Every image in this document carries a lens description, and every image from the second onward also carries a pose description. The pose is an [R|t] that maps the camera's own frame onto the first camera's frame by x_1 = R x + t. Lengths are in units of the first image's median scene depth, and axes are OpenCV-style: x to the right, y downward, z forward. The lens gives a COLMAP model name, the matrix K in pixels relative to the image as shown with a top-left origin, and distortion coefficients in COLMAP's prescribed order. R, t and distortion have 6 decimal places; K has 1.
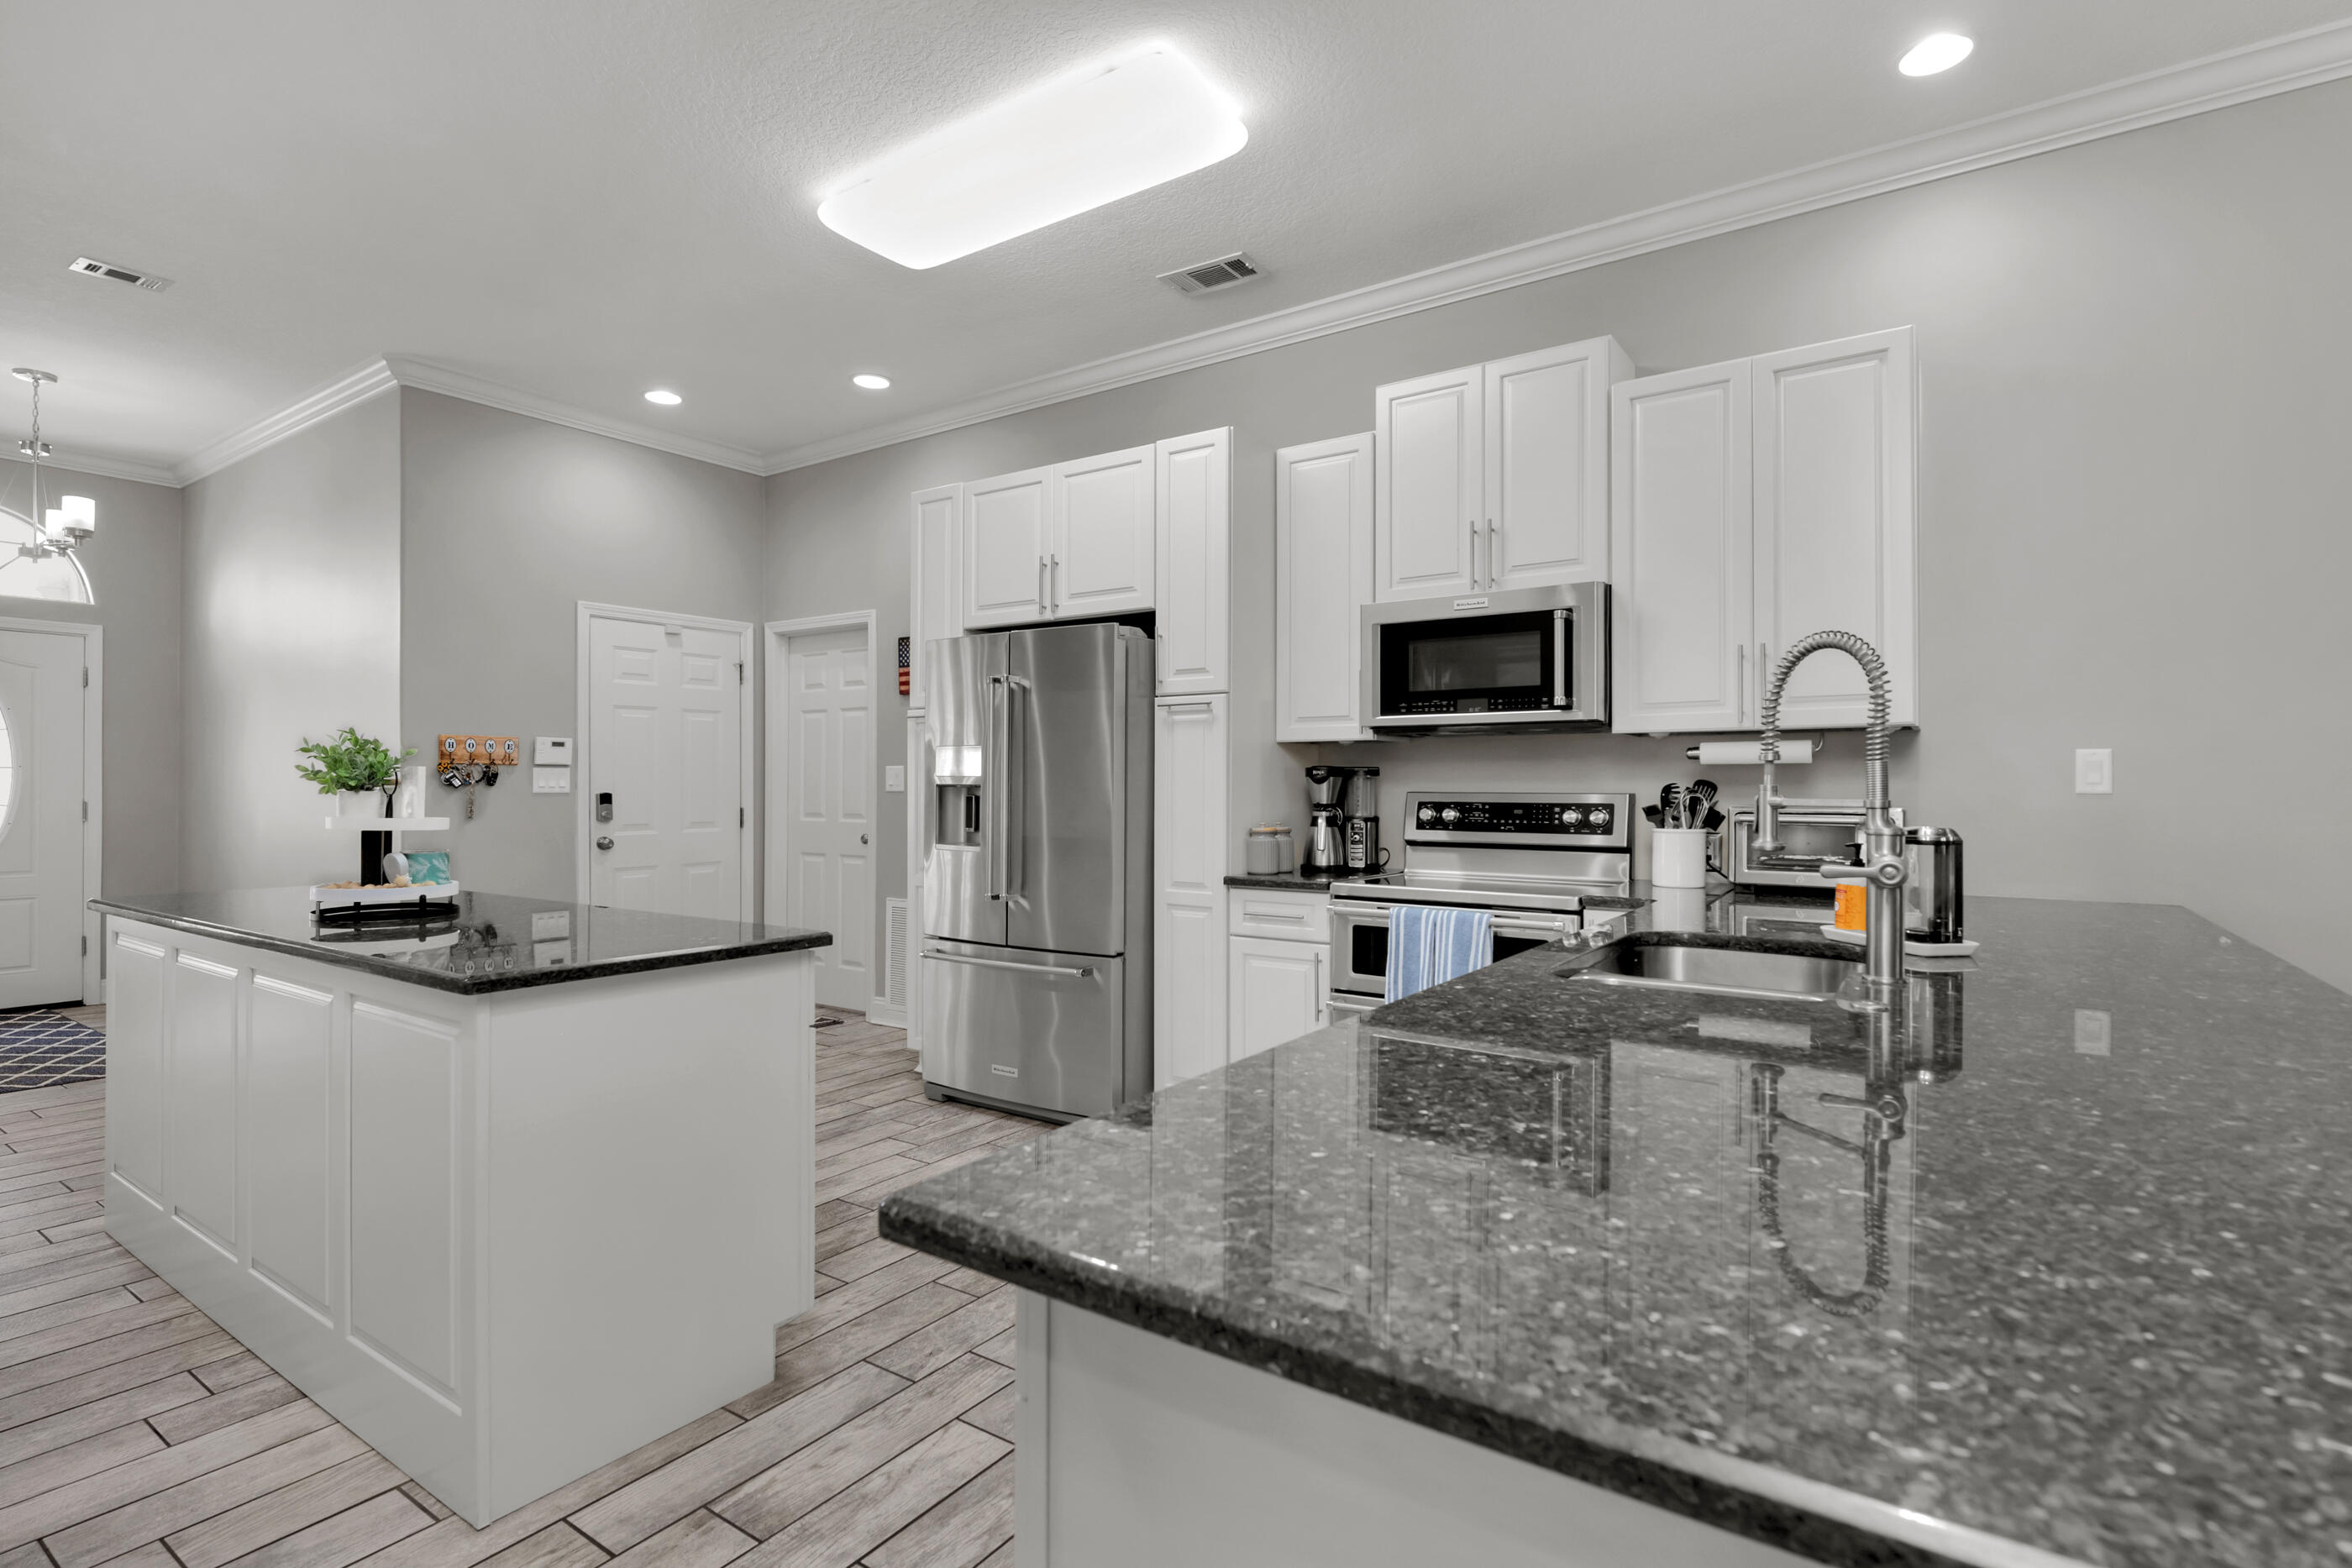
lens RADIAL K [[1130.8, 0, 1176.0], [0, 1130.8, 784.0], [0, 0, 1]] dist [0.014735, -0.000224]
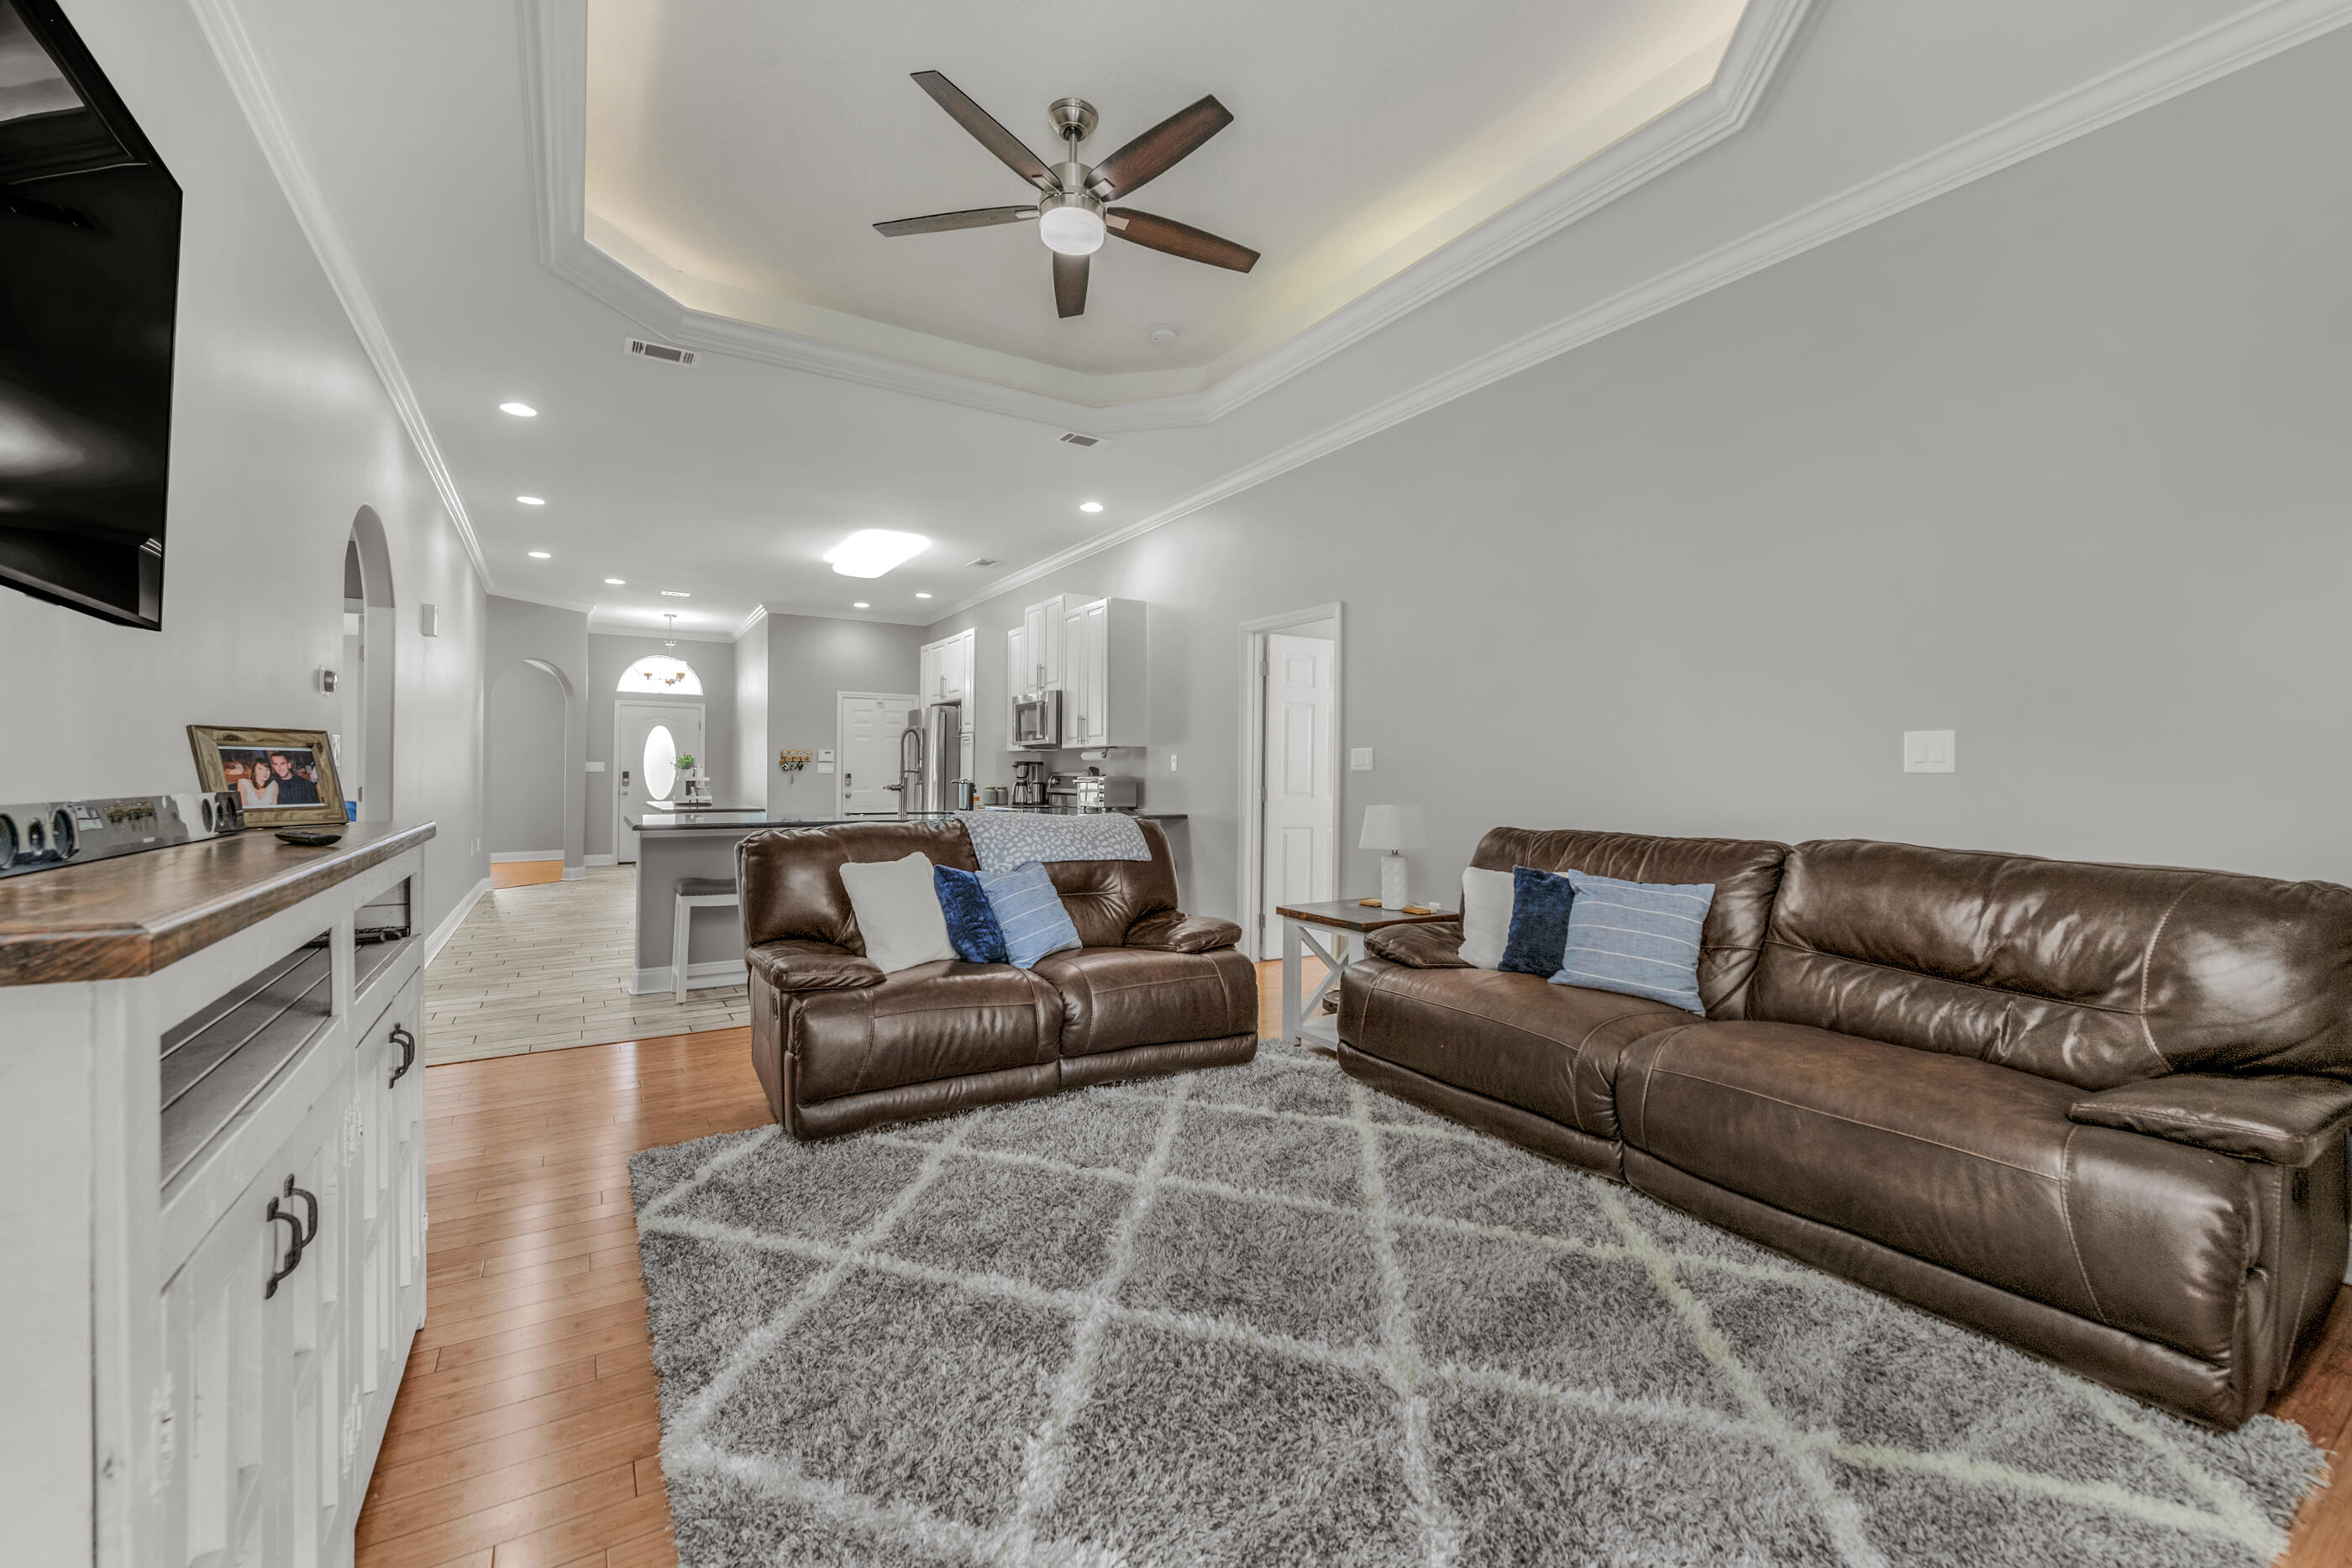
lens RADIAL K [[964.4, 0, 1171.3], [0, 964.4, 772.7], [0, 0, 1]] dist [-0.001439, -0.000551]
pose [[0.917454, 0.003402, -0.397827, 1.317194], [-0.005119, 0.999982, -0.003255, 0.013939], [0.397809, 0.005023, 0.917455, -0.809671]]
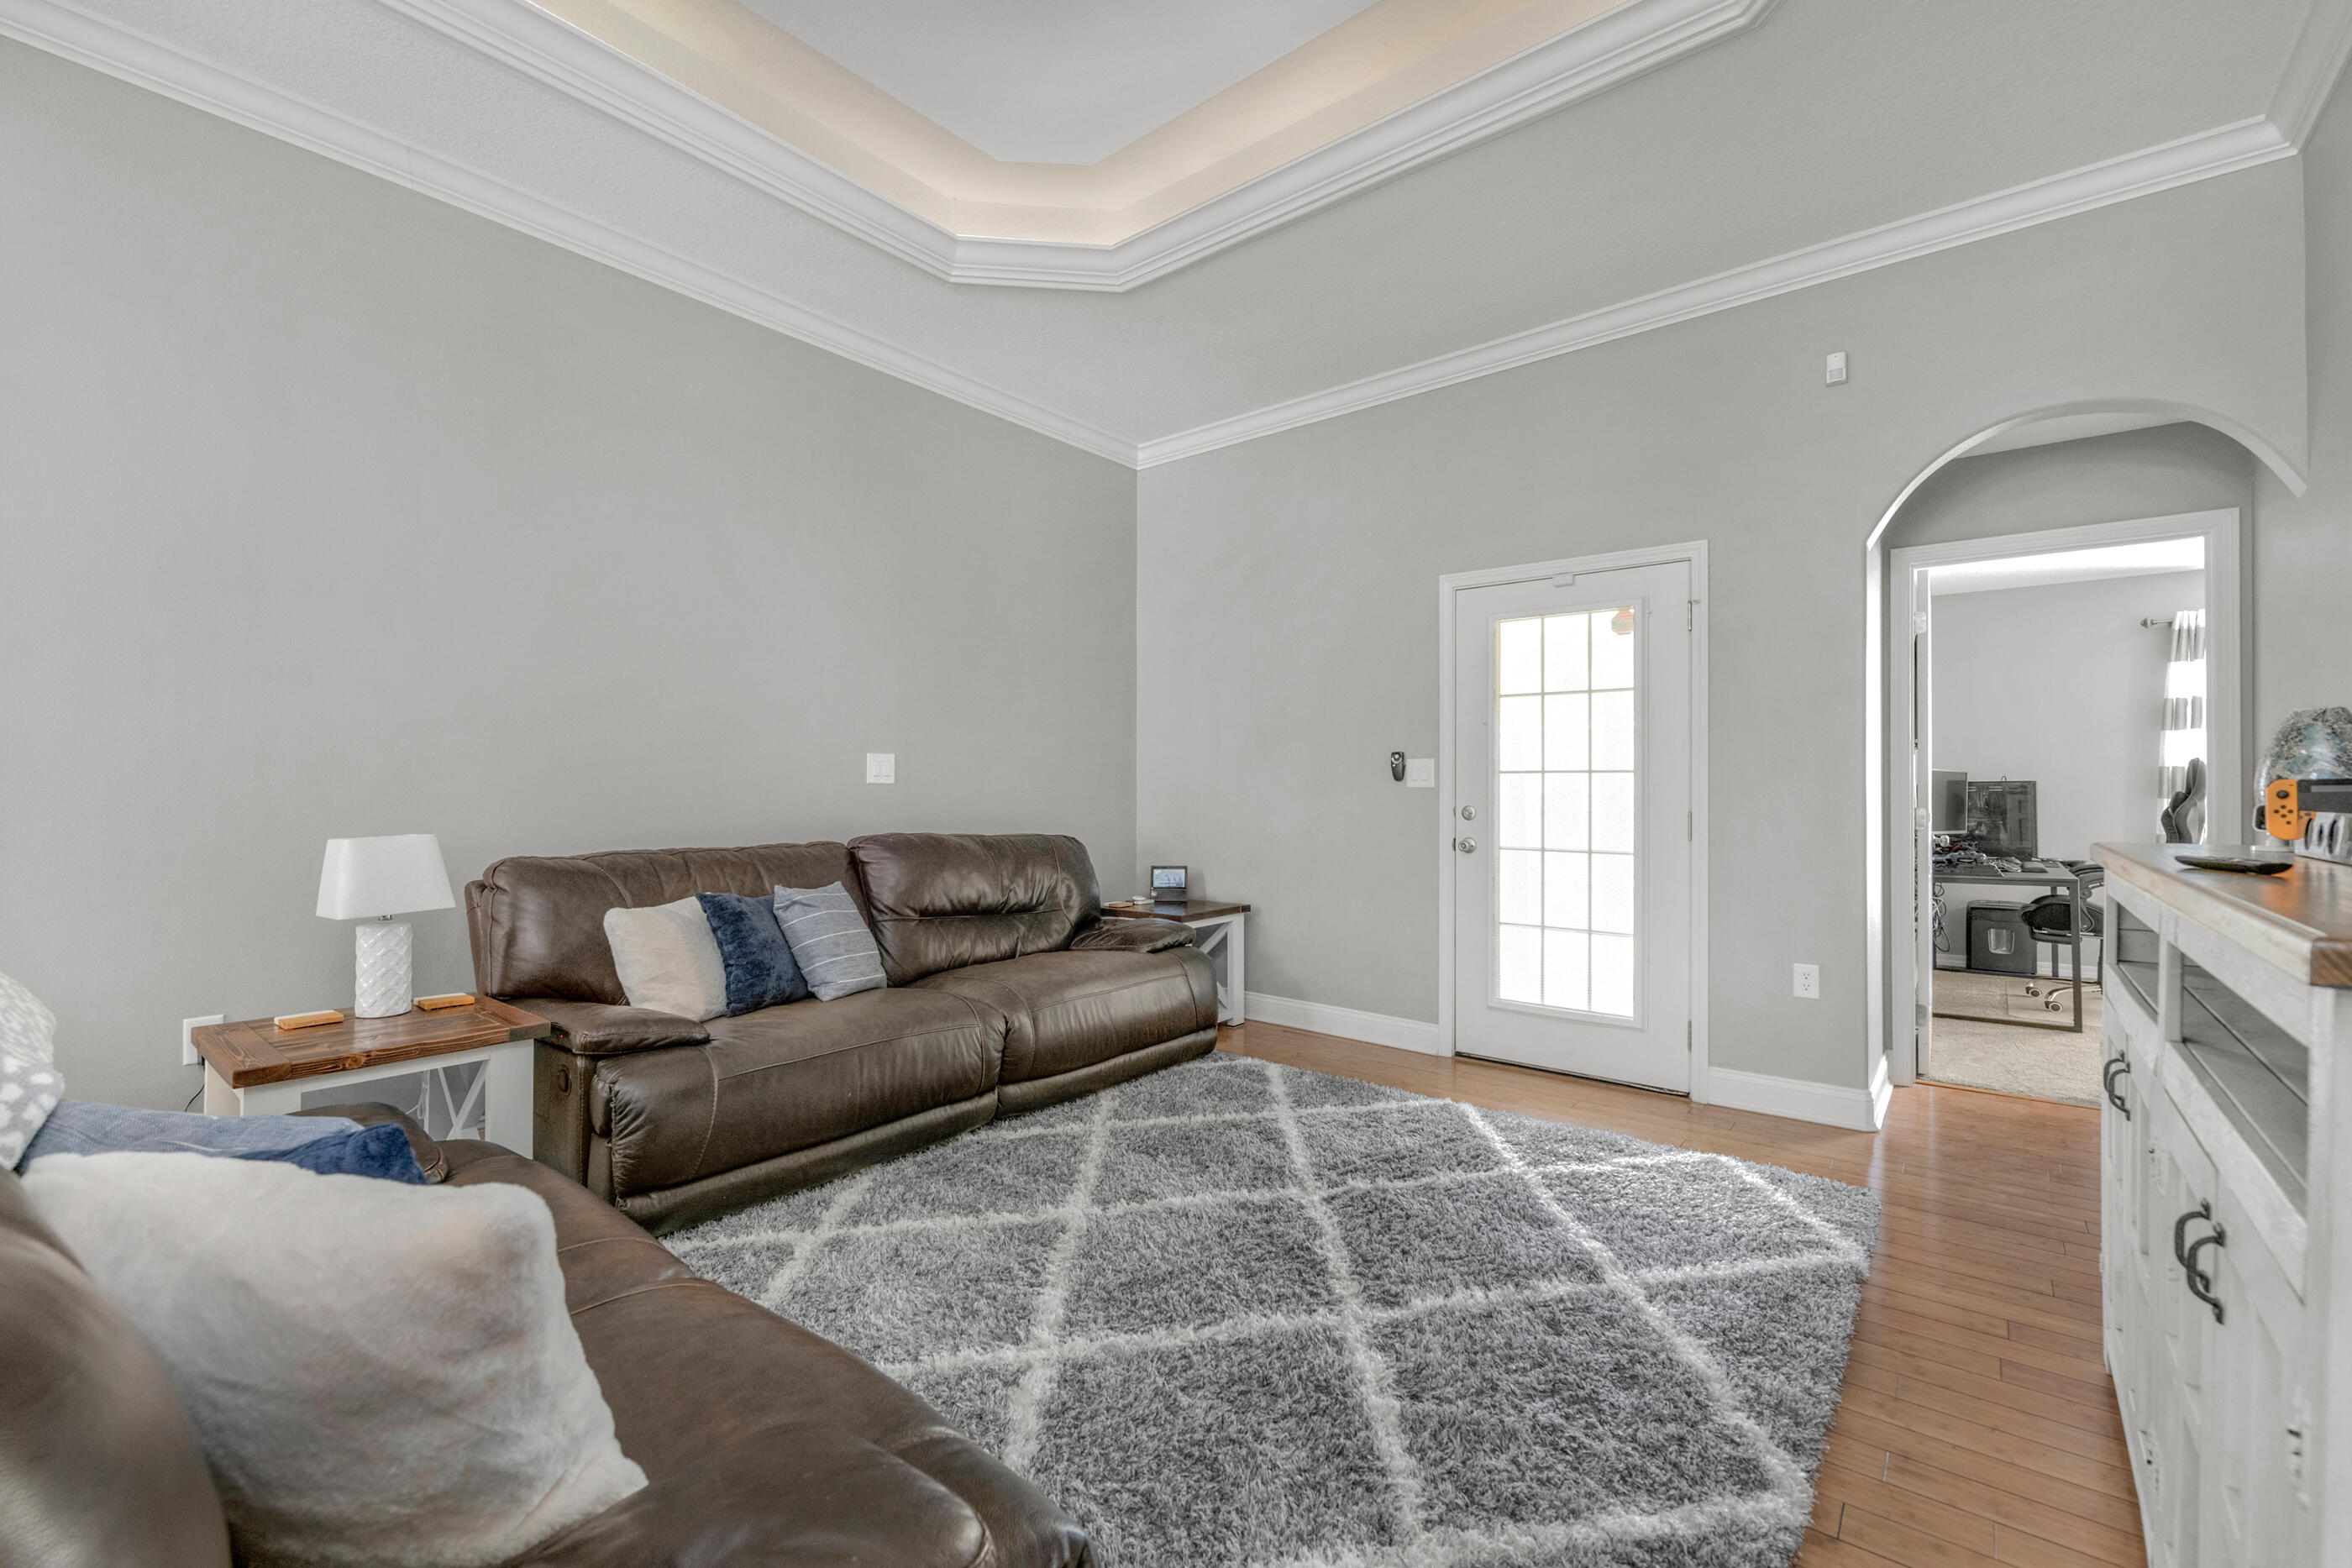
lens RADIAL K [[964.4, 0, 1171.3], [0, 964.4, 772.7], [0, 0, 1]] dist [-0.001439, -0.000551]
pose [[0.085746, 0.010107, 0.996266, 0.585317], [-0.002573, 0.999947, -0.009923, 0.007404], [-0.996314, -0.001713, 0.085768, -0.325081]]
